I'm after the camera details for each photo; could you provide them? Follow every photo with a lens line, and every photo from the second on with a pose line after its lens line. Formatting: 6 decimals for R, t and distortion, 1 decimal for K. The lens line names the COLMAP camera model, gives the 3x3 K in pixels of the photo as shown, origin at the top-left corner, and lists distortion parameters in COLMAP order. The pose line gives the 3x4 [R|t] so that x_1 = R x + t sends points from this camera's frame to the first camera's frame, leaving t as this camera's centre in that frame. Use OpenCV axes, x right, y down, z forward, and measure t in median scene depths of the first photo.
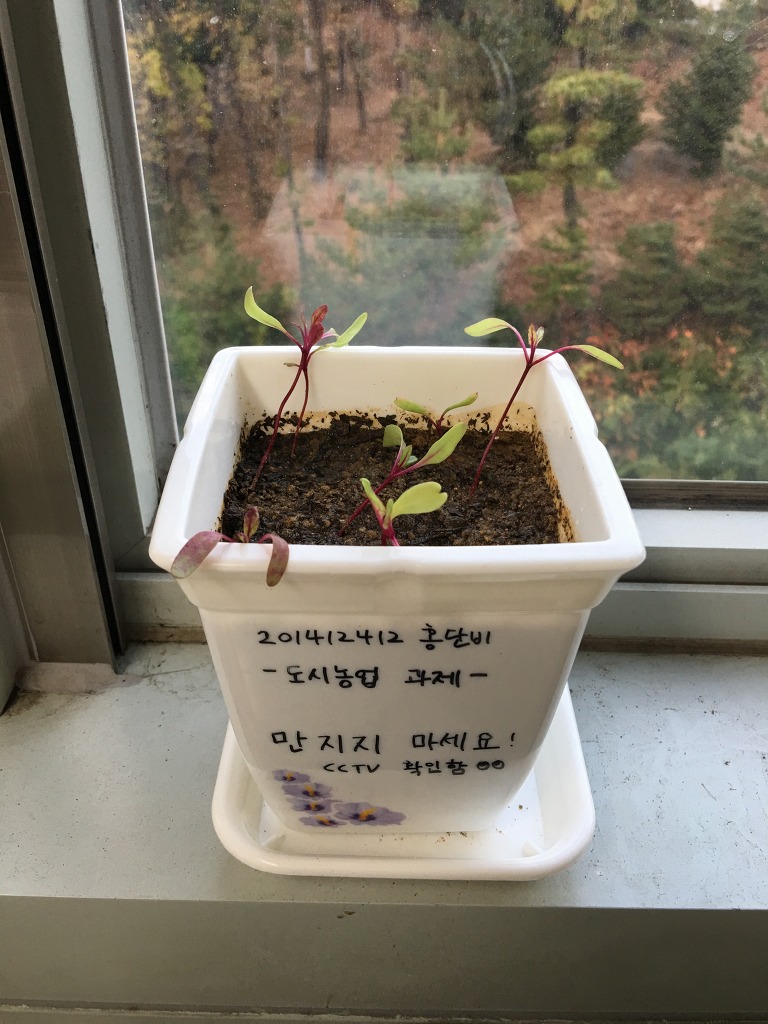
lens RADIAL K [[895.2, 0, 385.9], [0, 895.2, 501.4], [0, 0, 1]] dist [0.055964, -0.125448]
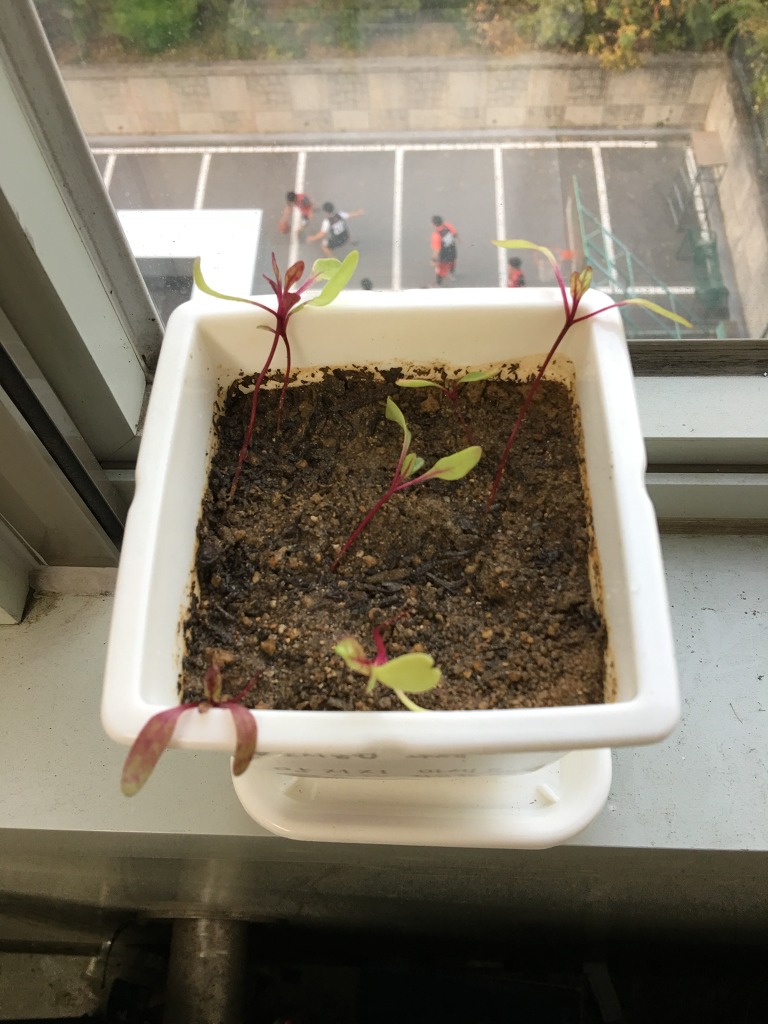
lens RADIAL K [[895.2, 0, 388.1], [0, 895.2, 502.5], [0, 0, 1]] dist [0.055964, -0.125448]
pose [[0.997610, -0.010030, -0.068360, 0.061089], [0.039761, 0.892498, 0.449295, -0.405993], [0.056504, -0.450939, 0.890764, 0.254767]]
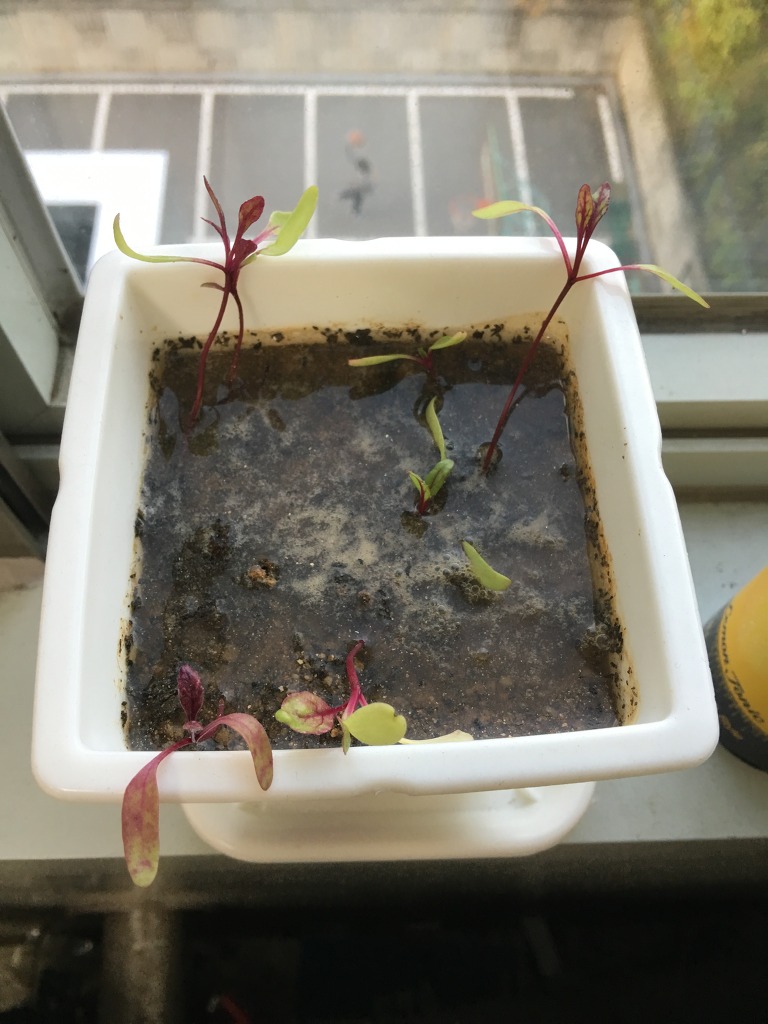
lens RADIAL K [[895.2, 0, 396.0], [0, 895.2, 497.8], [0, 0, 1]] dist [0.055964, -0.125448]
pose [[0.999043, -0.029200, 0.032573, 0.005505], [0.009320, 0.869592, 0.493684, -0.377909], [-0.042741, -0.492908, 0.869031, 0.371760]]
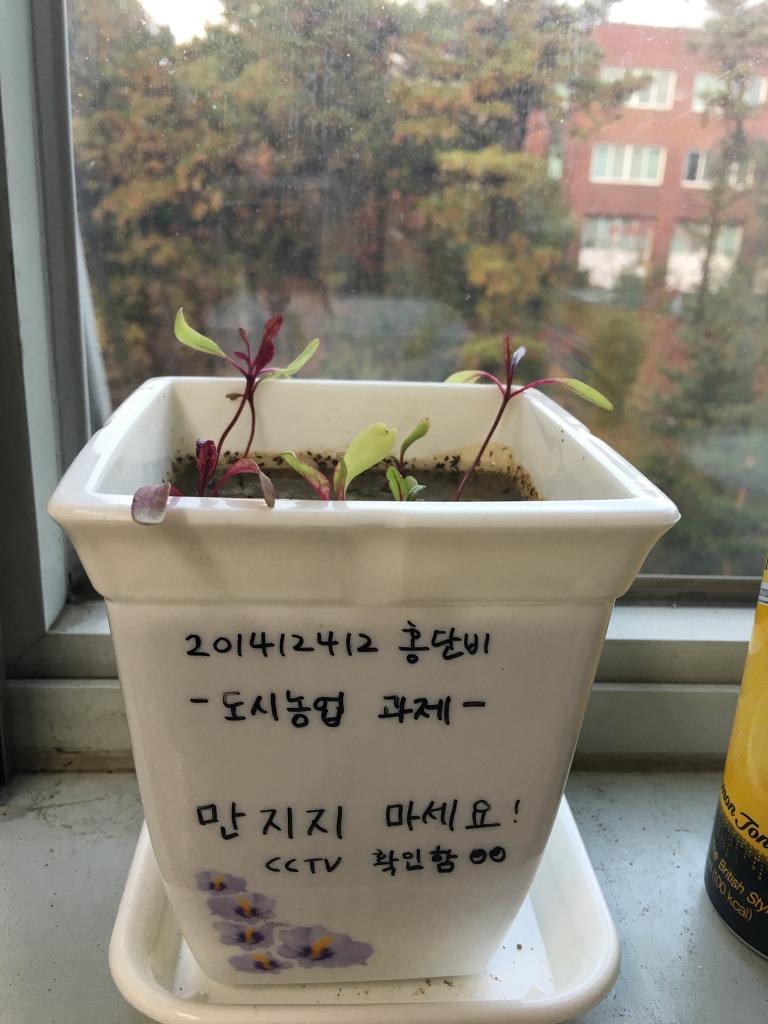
lens RADIAL K [[895.2, 0, 389.0], [0, 895.2, 496.8], [0, 0, 1]] dist [0.055964, -0.125448]
pose [[0.996520, 0.003190, 0.083287, -0.030589], [0.019592, 0.962302, -0.271277, 0.205228], [-0.081013, 0.271965, 0.958891, 0.194254]]
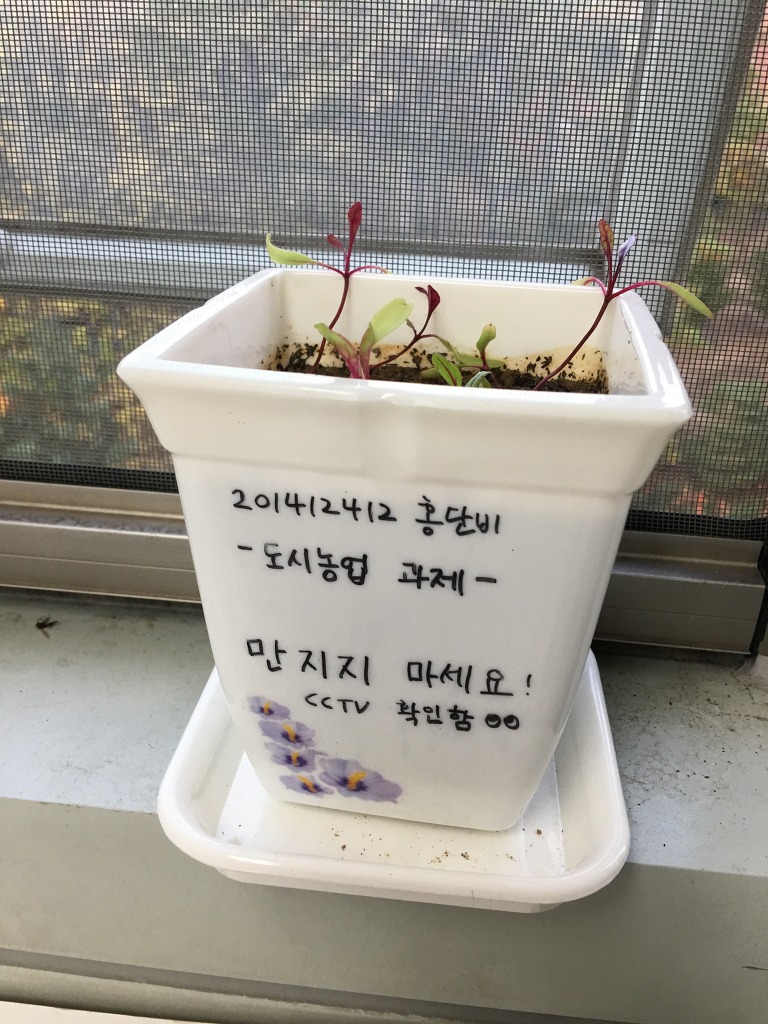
lens RADIAL K [[895.2, 0, 386.2], [0, 895.2, 507.5], [0, 0, 1]] dist [0.055964, -0.125448]
pose [[0.984439, 0.089852, -0.151021, 0.117722], [-0.113225, 0.981550, -0.154079, 0.238011], [0.134390, 0.168780, 0.976449, 0.144624]]
